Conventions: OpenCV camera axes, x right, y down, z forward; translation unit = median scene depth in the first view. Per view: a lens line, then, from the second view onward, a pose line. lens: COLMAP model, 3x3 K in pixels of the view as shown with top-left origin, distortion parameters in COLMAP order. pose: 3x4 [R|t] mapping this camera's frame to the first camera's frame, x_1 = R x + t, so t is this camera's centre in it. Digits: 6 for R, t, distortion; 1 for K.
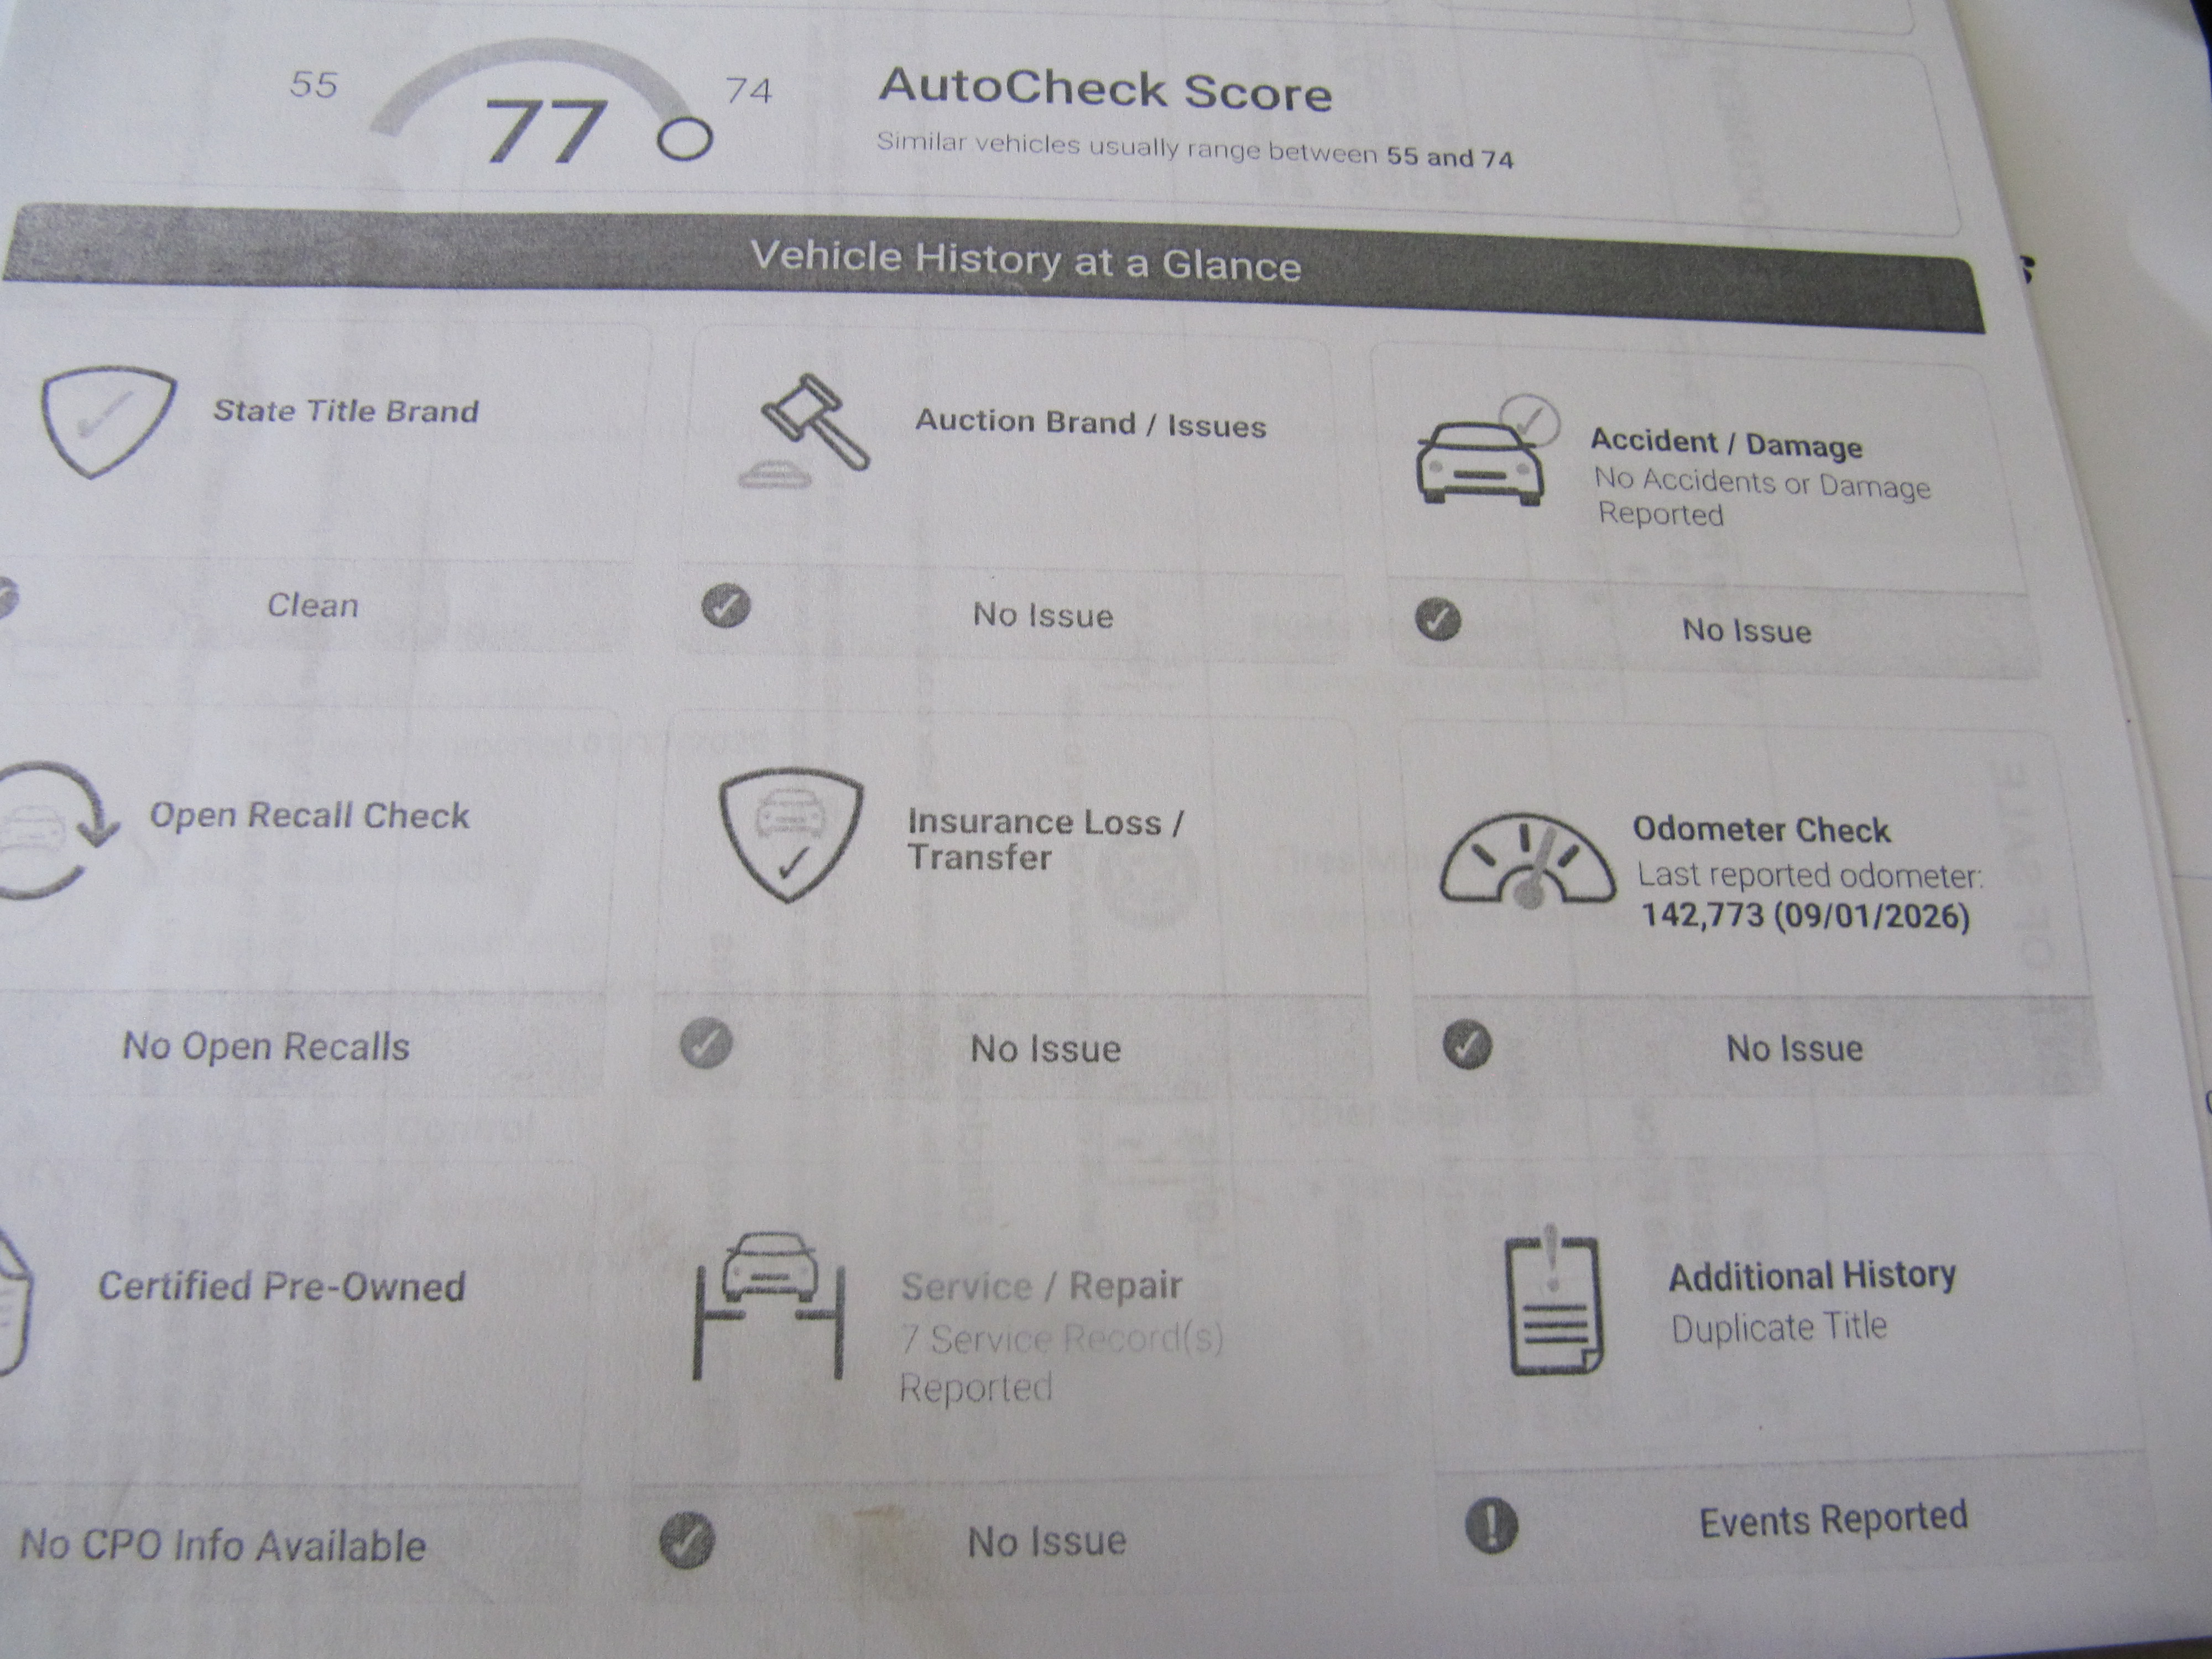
lens RADIAL K [[1804.8, 0, 1106.0], [0, 1804.8, 829.5], [0, 0, 1]] dist [-0.074516, 0.011024]
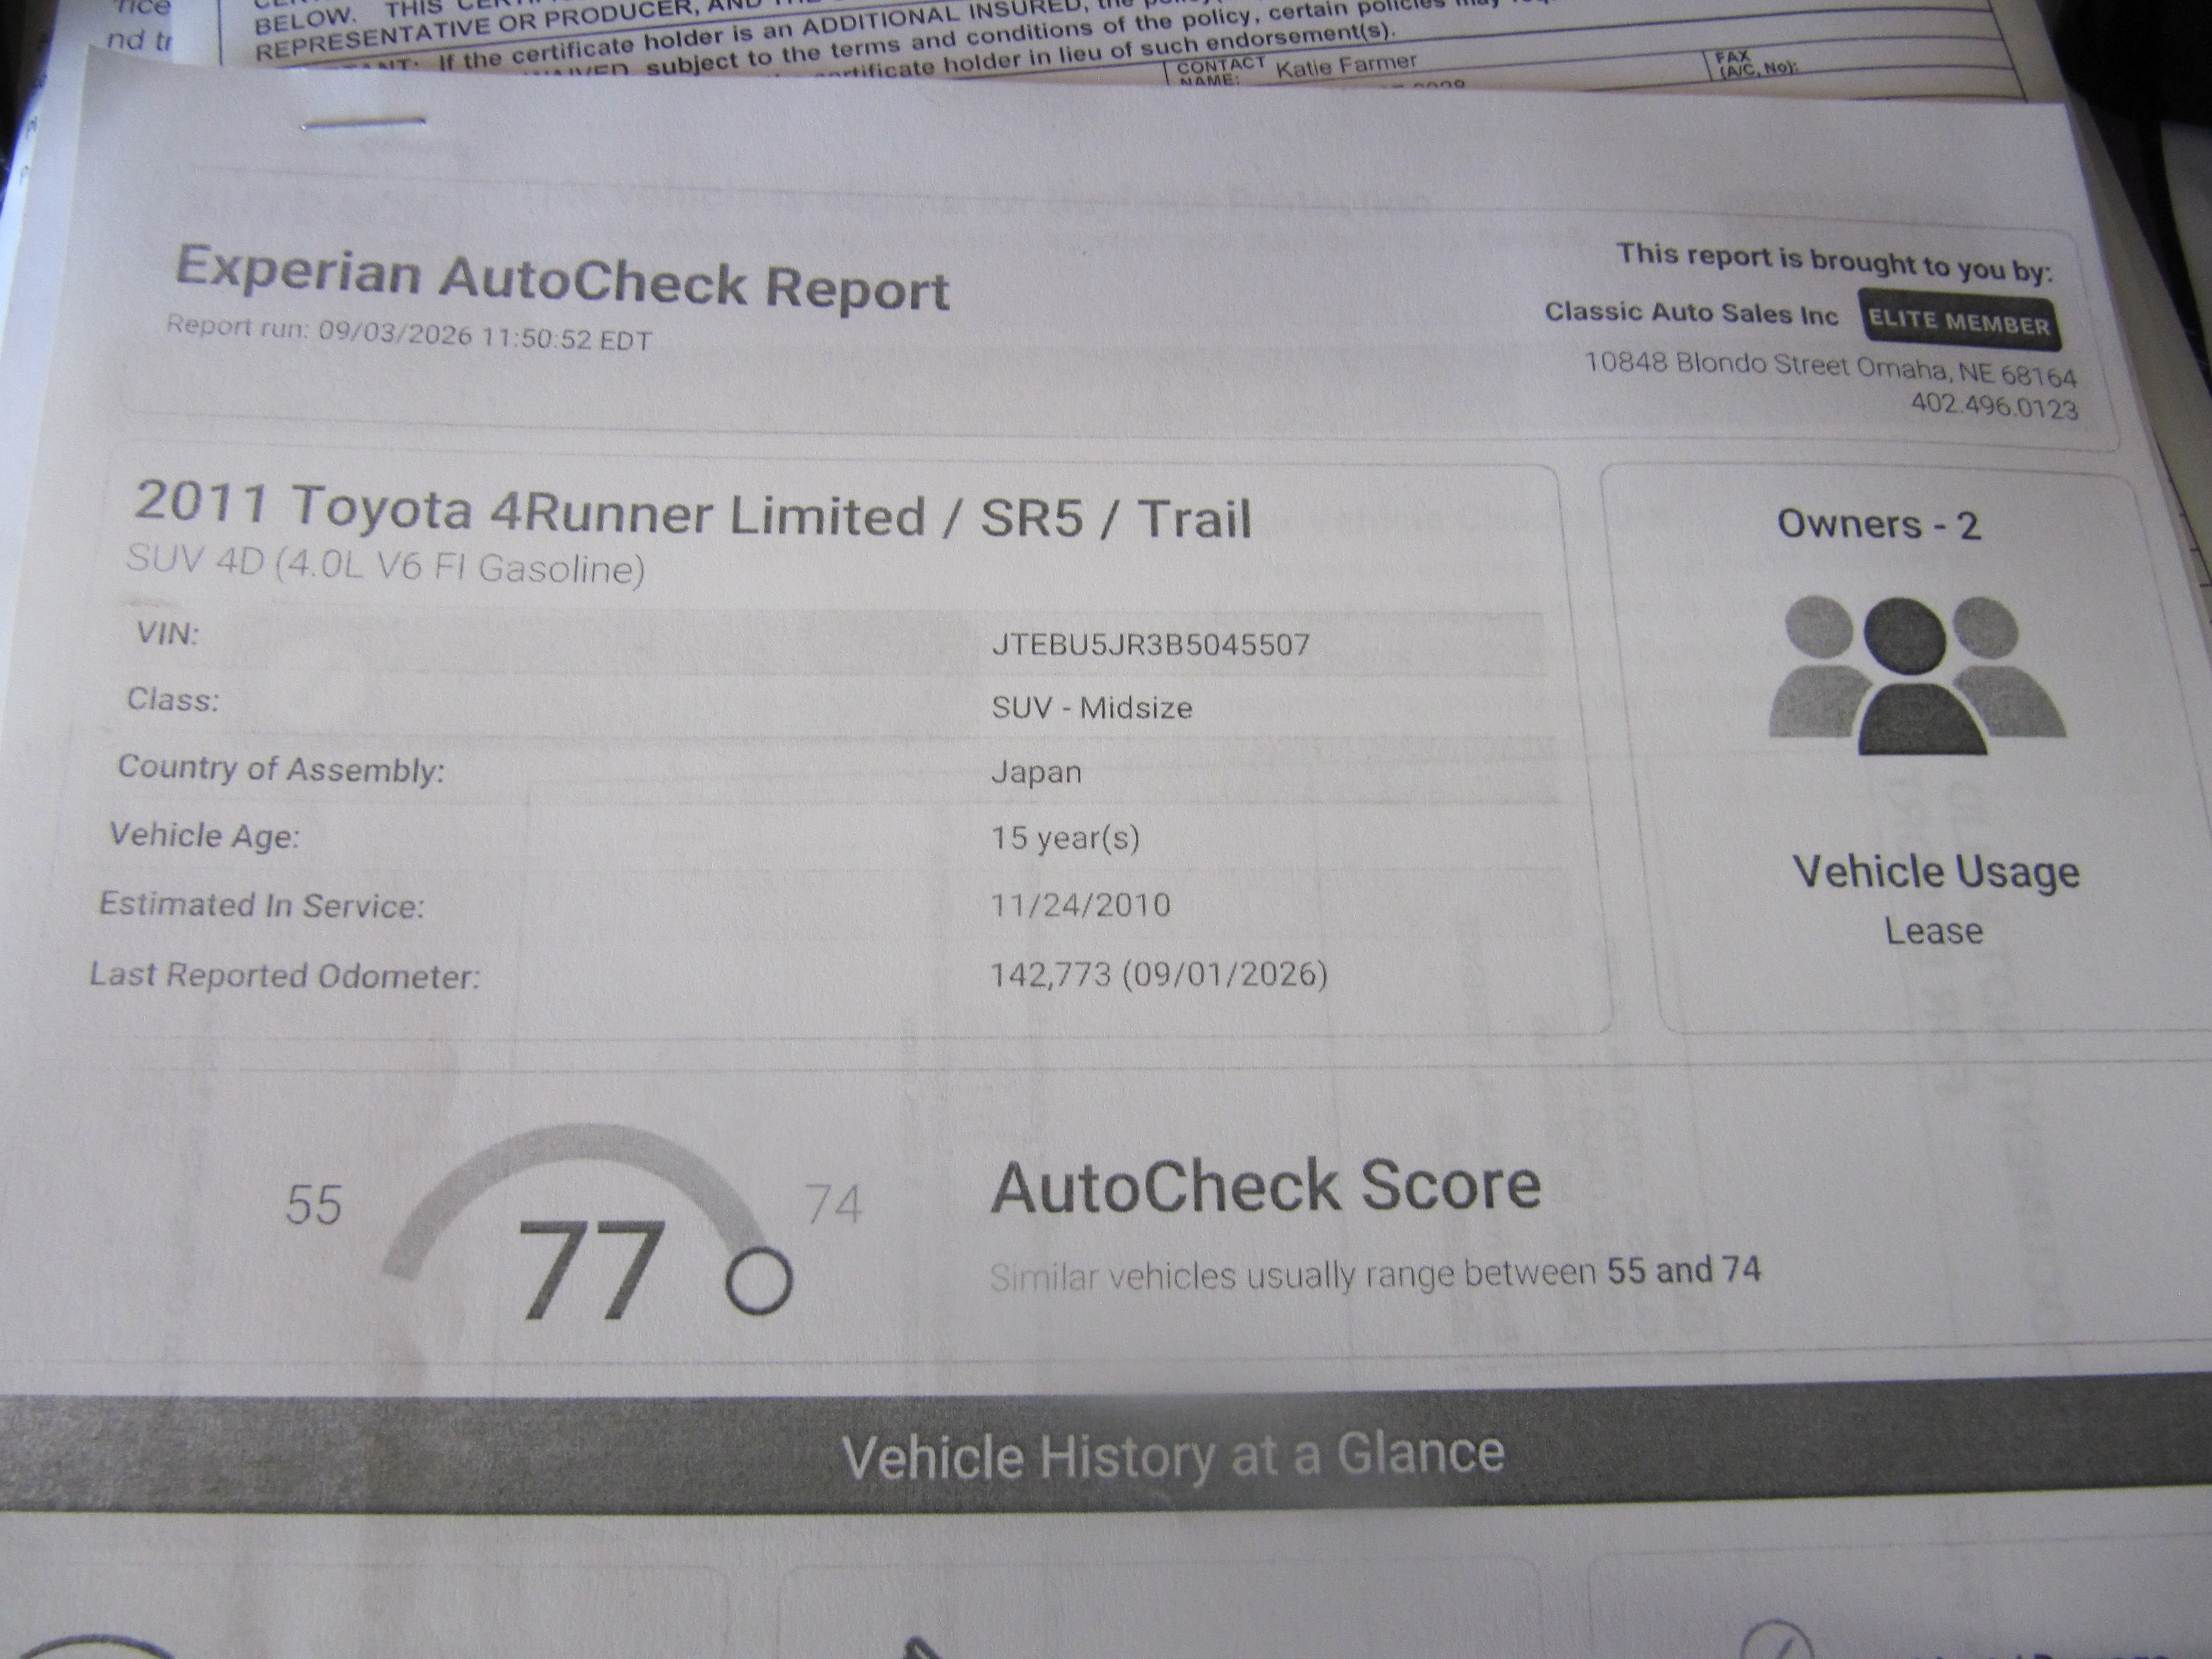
lens RADIAL K [[1804.8, 0, 1106.0], [0, 1804.8, 829.5], [0, 0, 1]] dist [-0.074516, 0.011024]
pose [[0.999252, -0.000822, -0.038657, -0.043185], [0.002253, 0.999313, 0.036991, -0.634701], [0.038600, -0.037050, 0.998568, 0.181895]]
